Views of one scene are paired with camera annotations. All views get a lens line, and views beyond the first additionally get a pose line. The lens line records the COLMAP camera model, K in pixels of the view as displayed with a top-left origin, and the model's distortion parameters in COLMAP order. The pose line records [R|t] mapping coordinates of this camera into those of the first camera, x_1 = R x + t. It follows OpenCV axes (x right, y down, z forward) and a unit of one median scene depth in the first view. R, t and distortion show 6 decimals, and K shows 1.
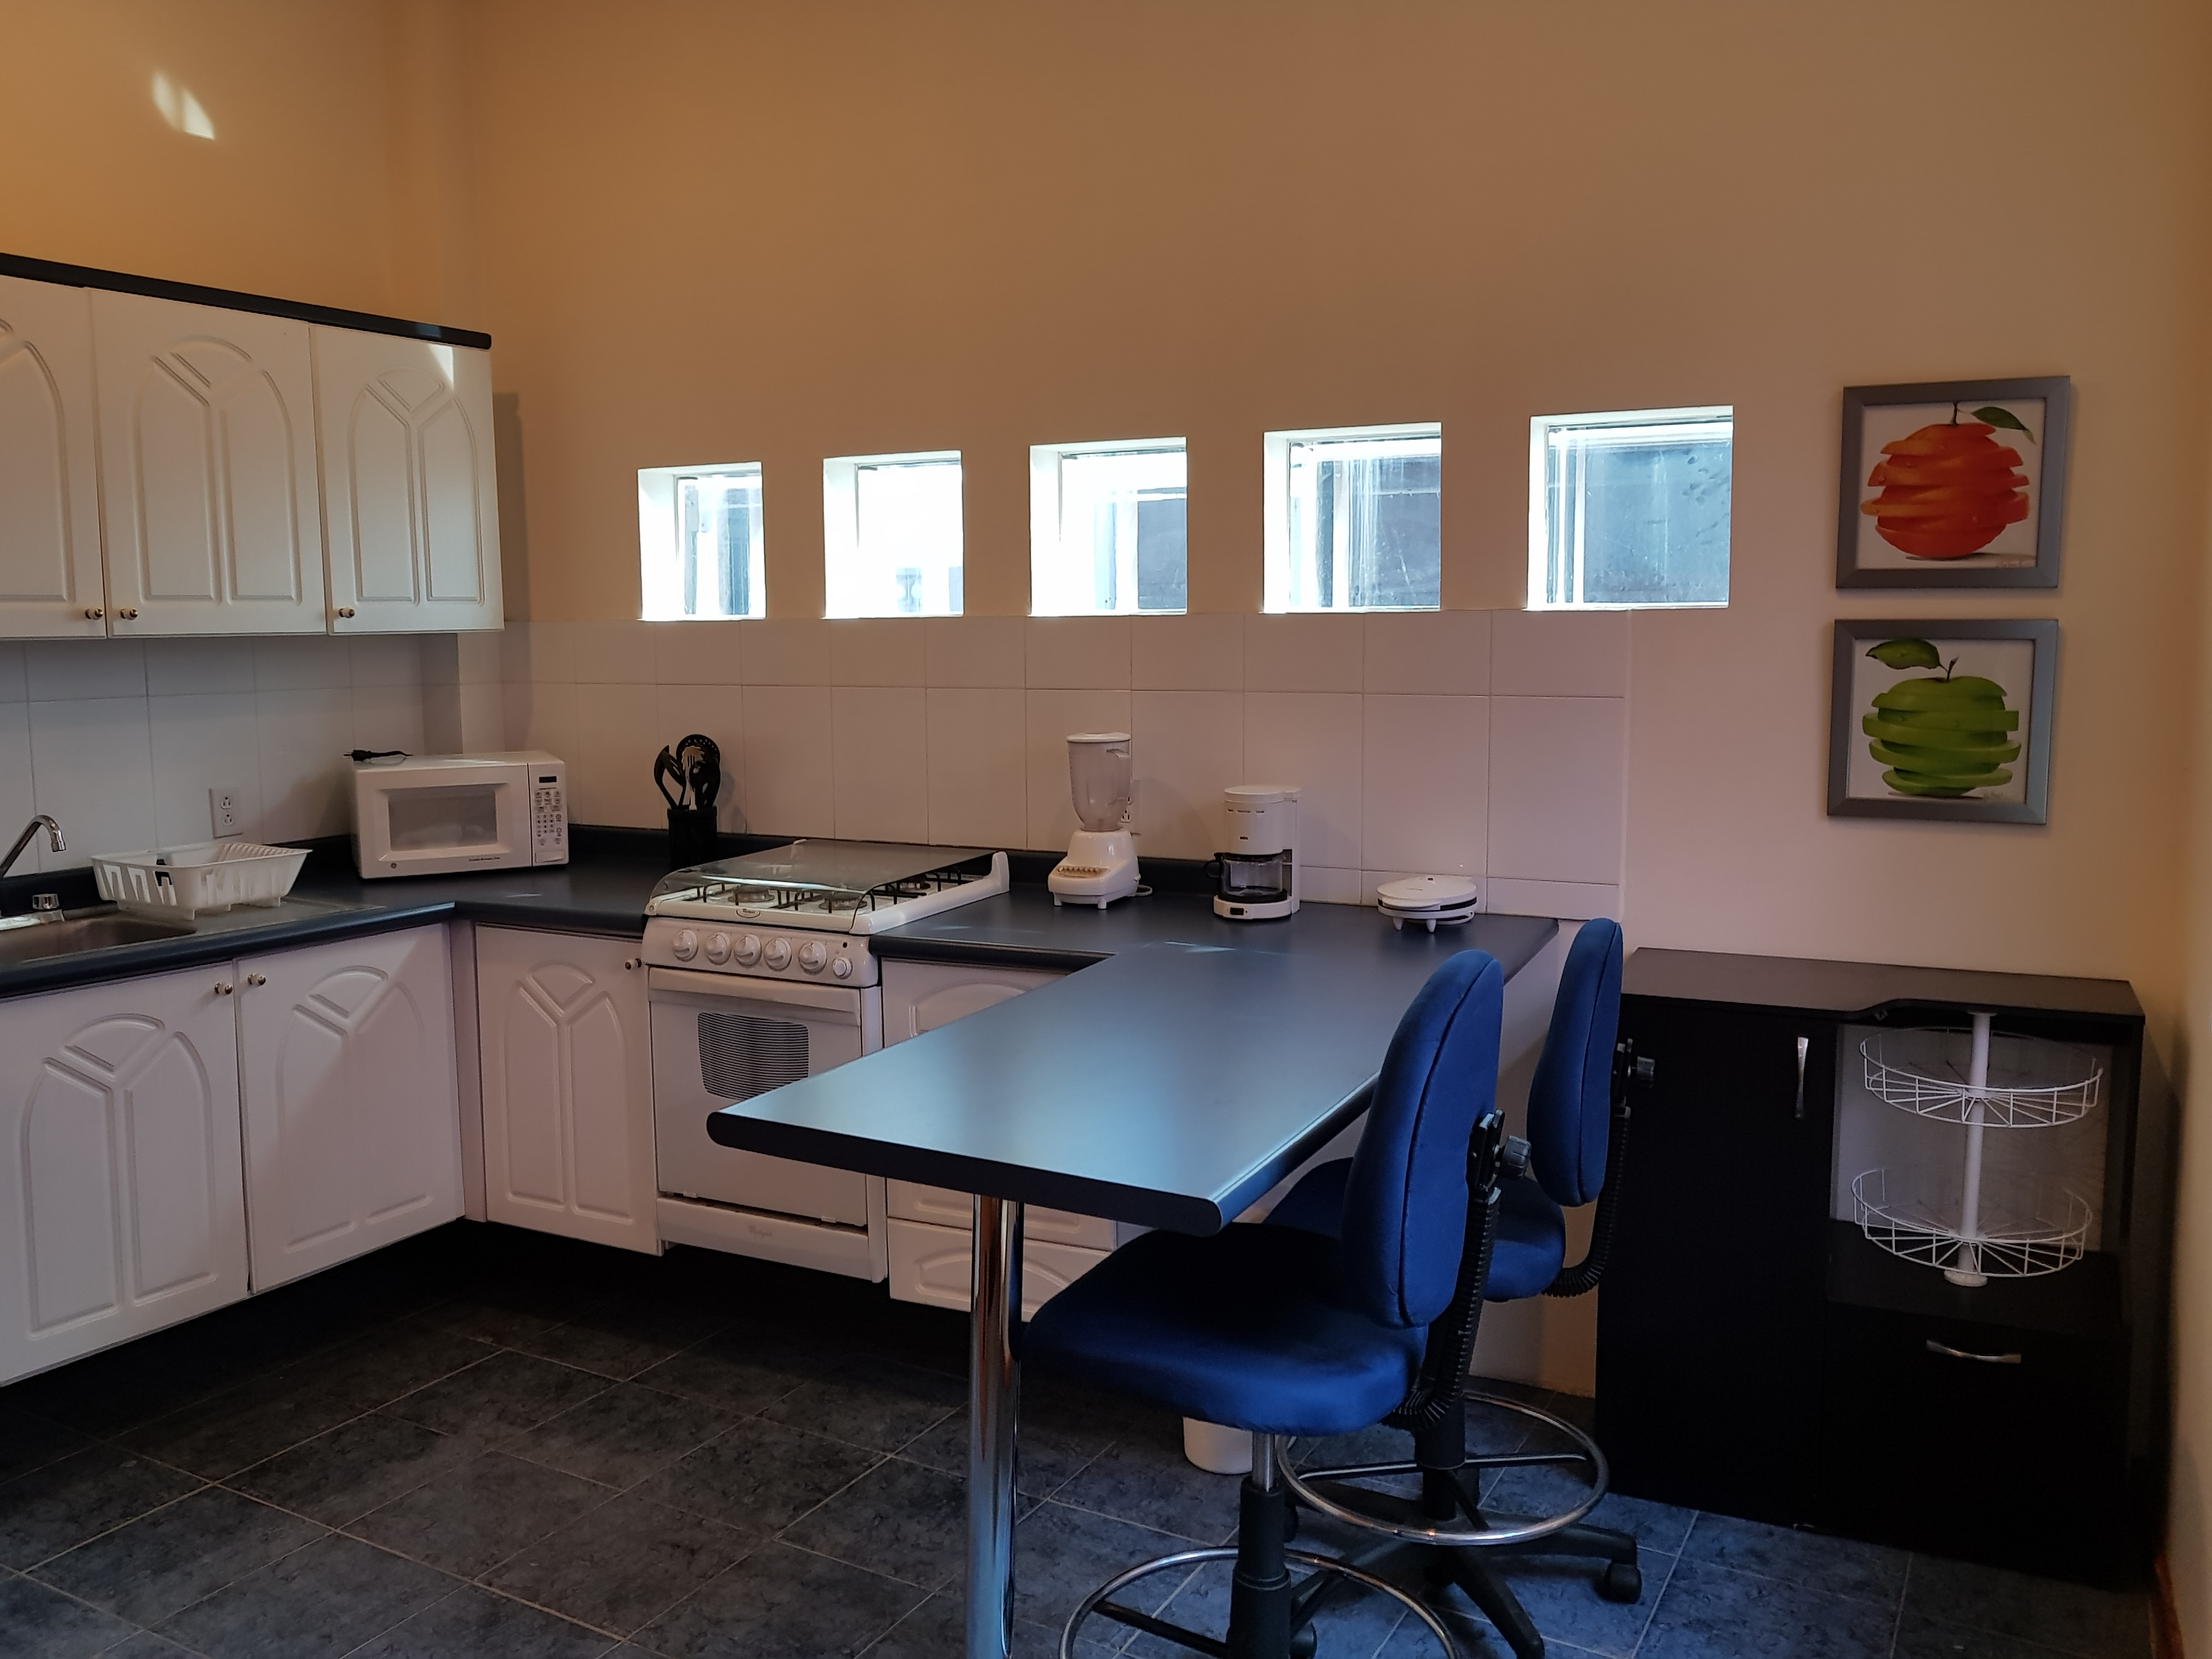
lens RADIAL K [[1712.4, 0, 1099.4], [0, 1712.4, 817.3], [0, 0, 1]] dist [0.000507, 0.003349]
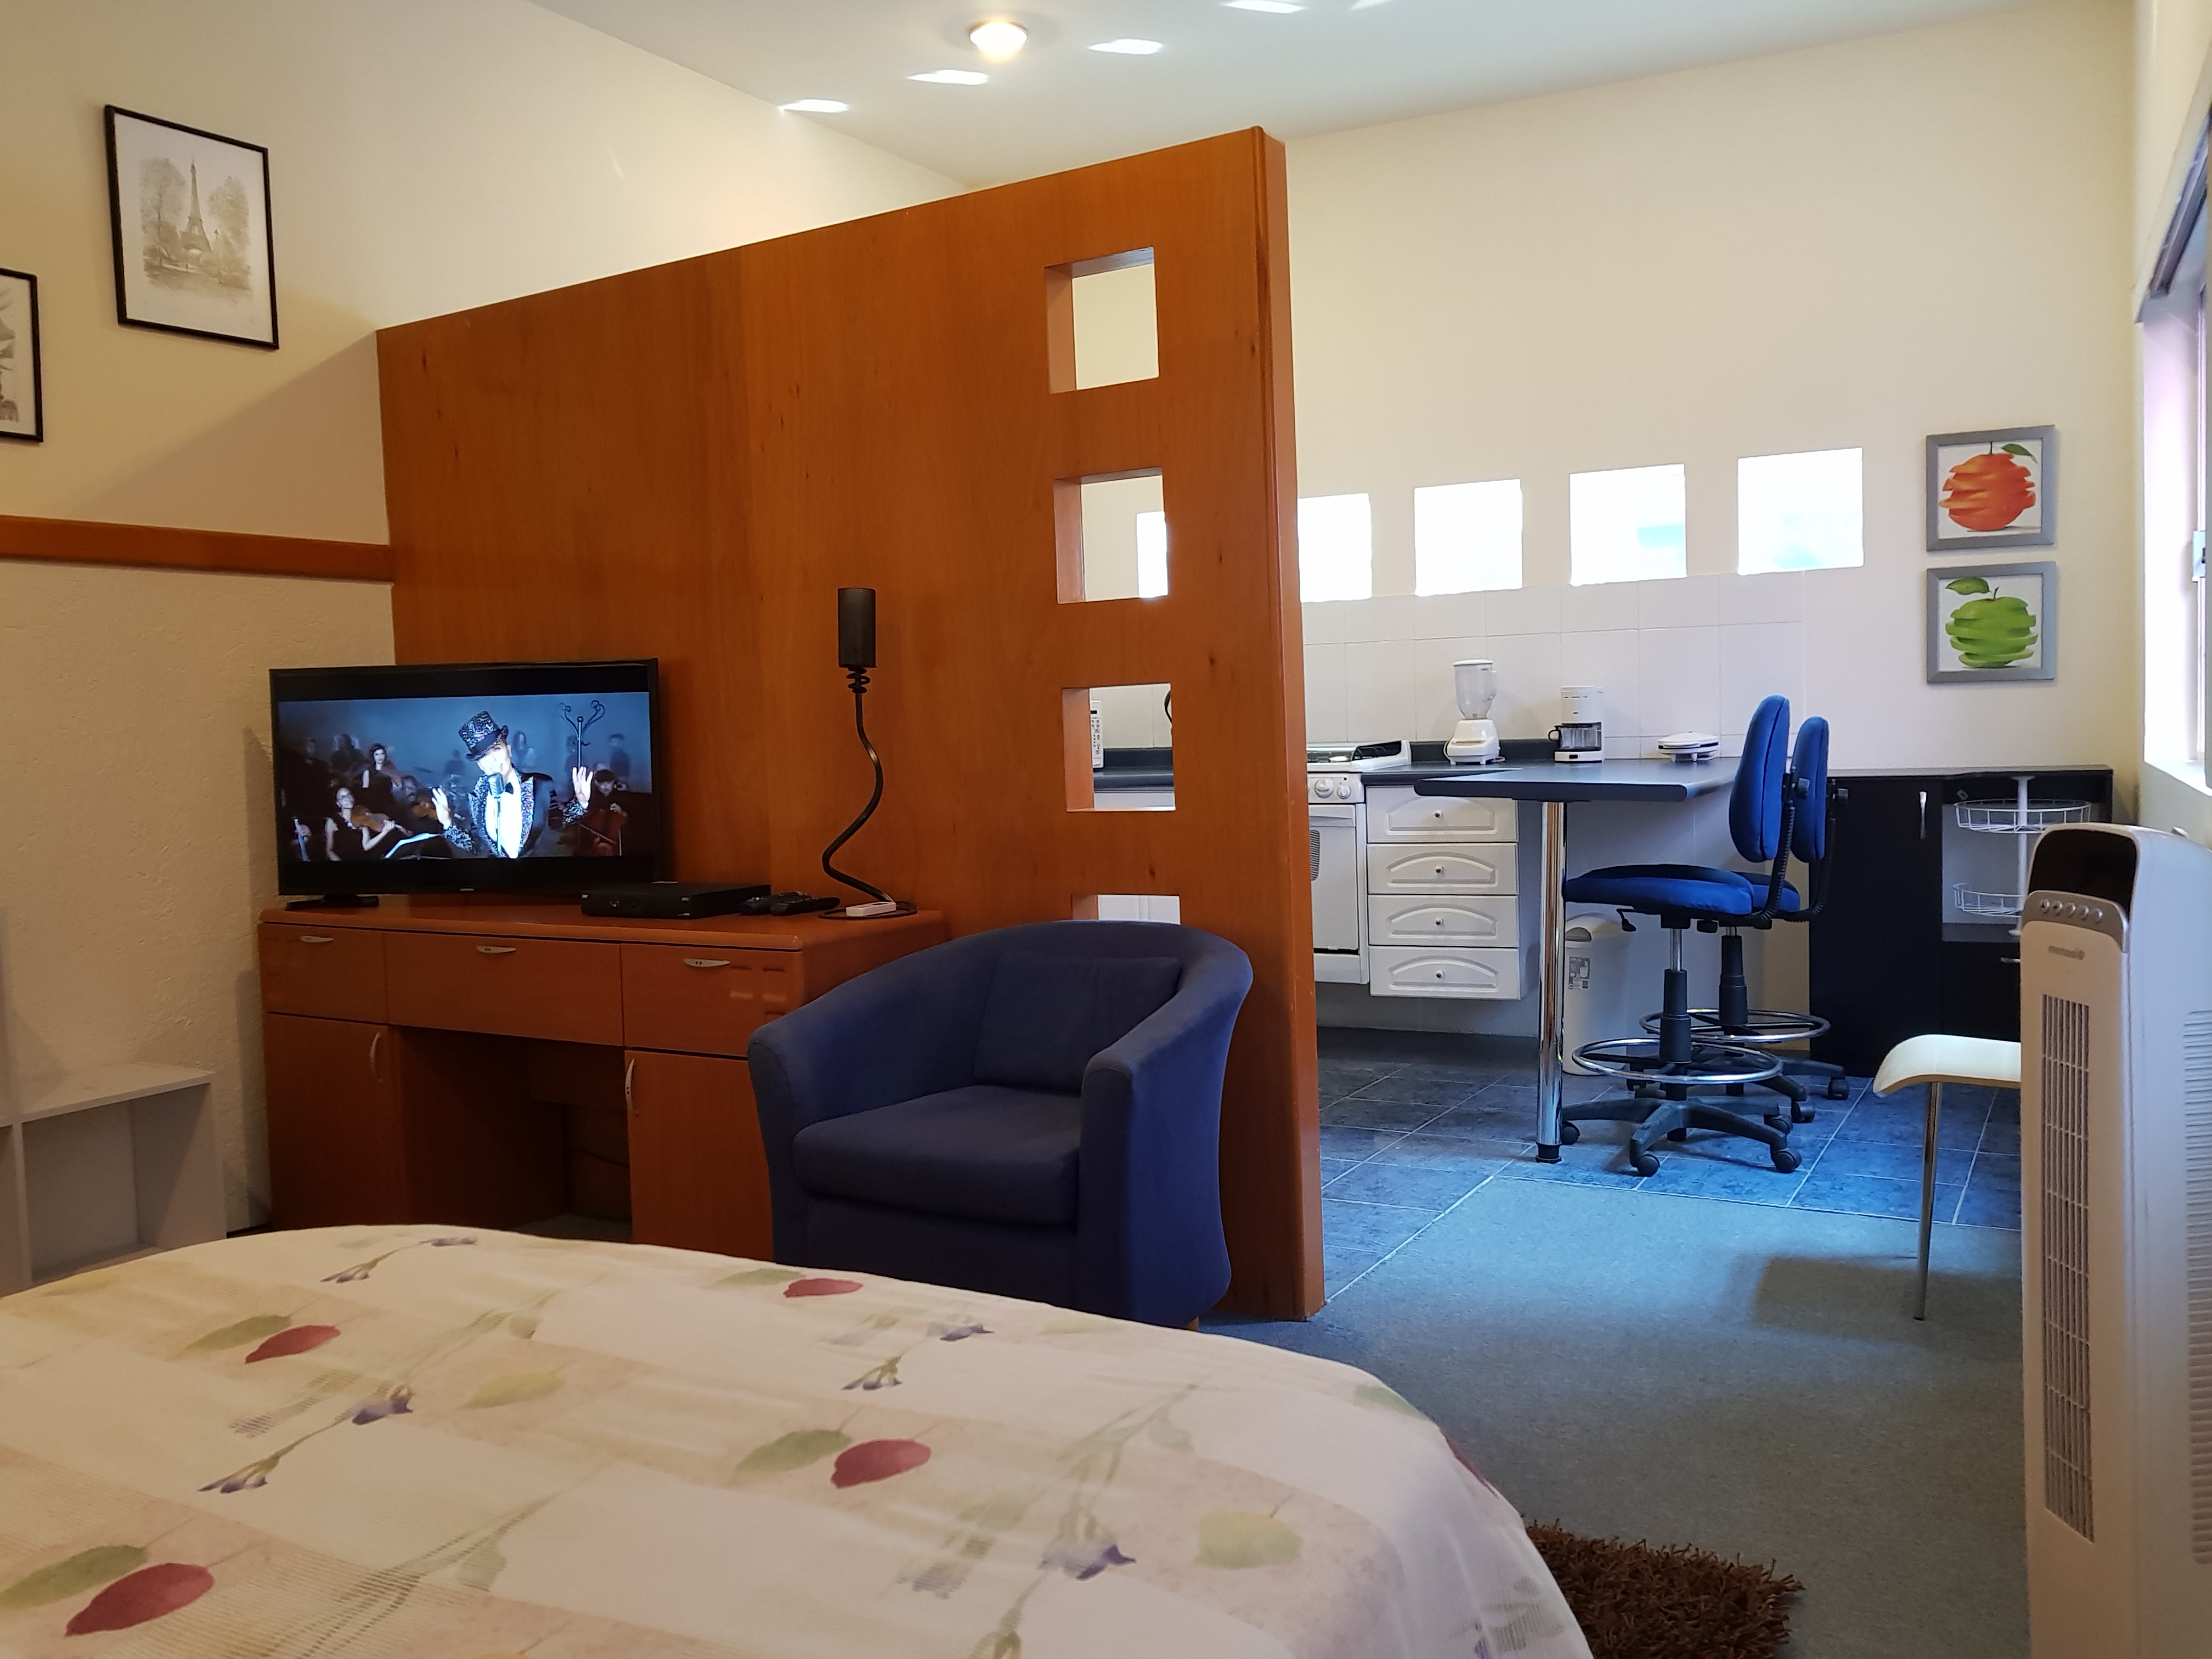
lens RADIAL K [[1712.4, 0, 1113.0], [0, 1712.4, 837.7], [0, 0, 1]] dist [0.000507, 0.003349]
pose [[0.999672, -0.024123, -0.008611, -0.389780], [0.023685, 0.998577, -0.047779, 0.222236], [0.009751, 0.047560, 0.998821, -0.734625]]
